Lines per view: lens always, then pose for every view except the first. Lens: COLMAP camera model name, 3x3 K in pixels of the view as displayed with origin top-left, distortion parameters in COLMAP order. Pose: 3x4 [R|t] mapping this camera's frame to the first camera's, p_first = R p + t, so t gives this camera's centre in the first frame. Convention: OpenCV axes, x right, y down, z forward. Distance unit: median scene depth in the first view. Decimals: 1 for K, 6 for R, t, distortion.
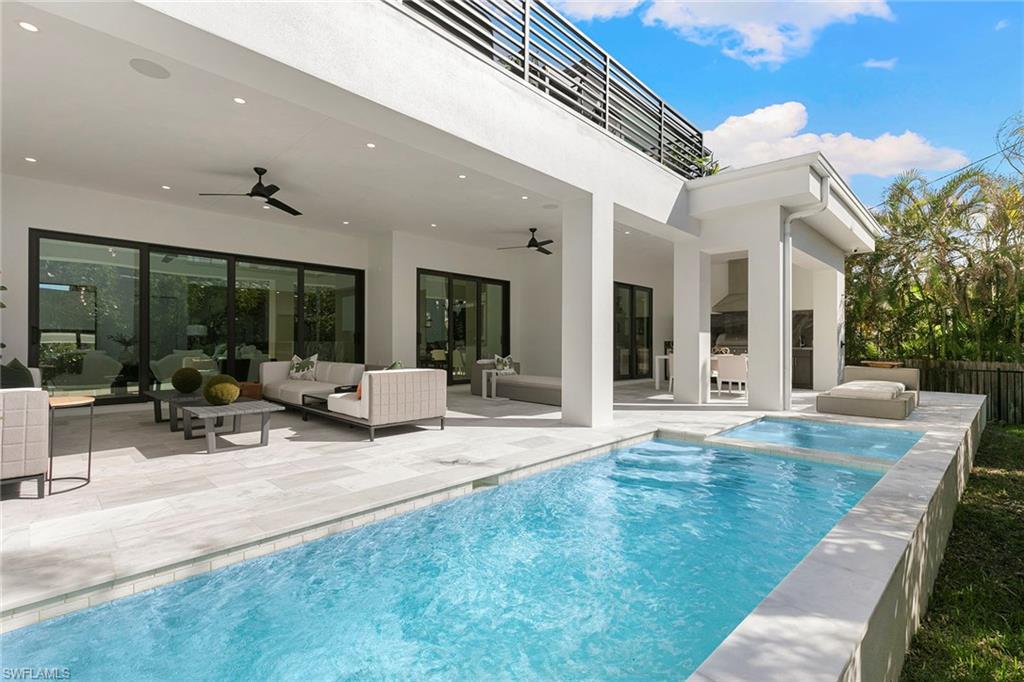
lens RADIAL K [[458.6, 0, 512.0], [0, 458.6, 341.0], [0, 0, 1]] dist [0.006203, 0.000613]
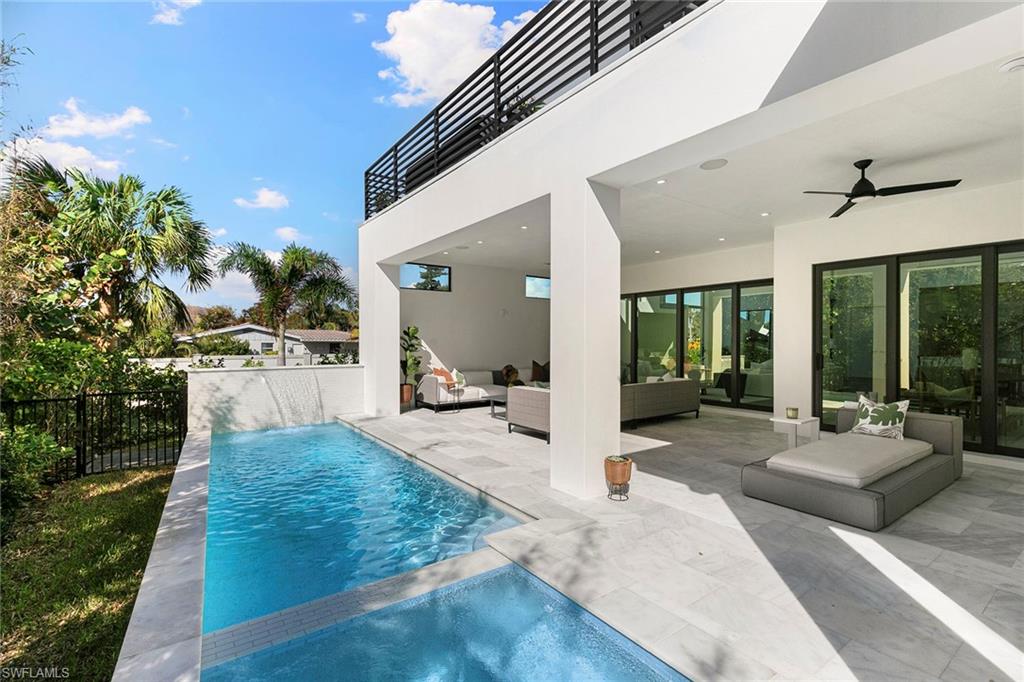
lens RADIAL K [[458.6, 0, 512.0], [0, 458.6, 341.0], [0, 0, 1]] dist [0.006203, 0.000613]
pose [[-0.174477, -0.010604, -0.984604, 1.882509], [0.002512, 0.999934, -0.011214, -0.107451], [0.984658, -0.004430, -0.174439, 2.077993]]
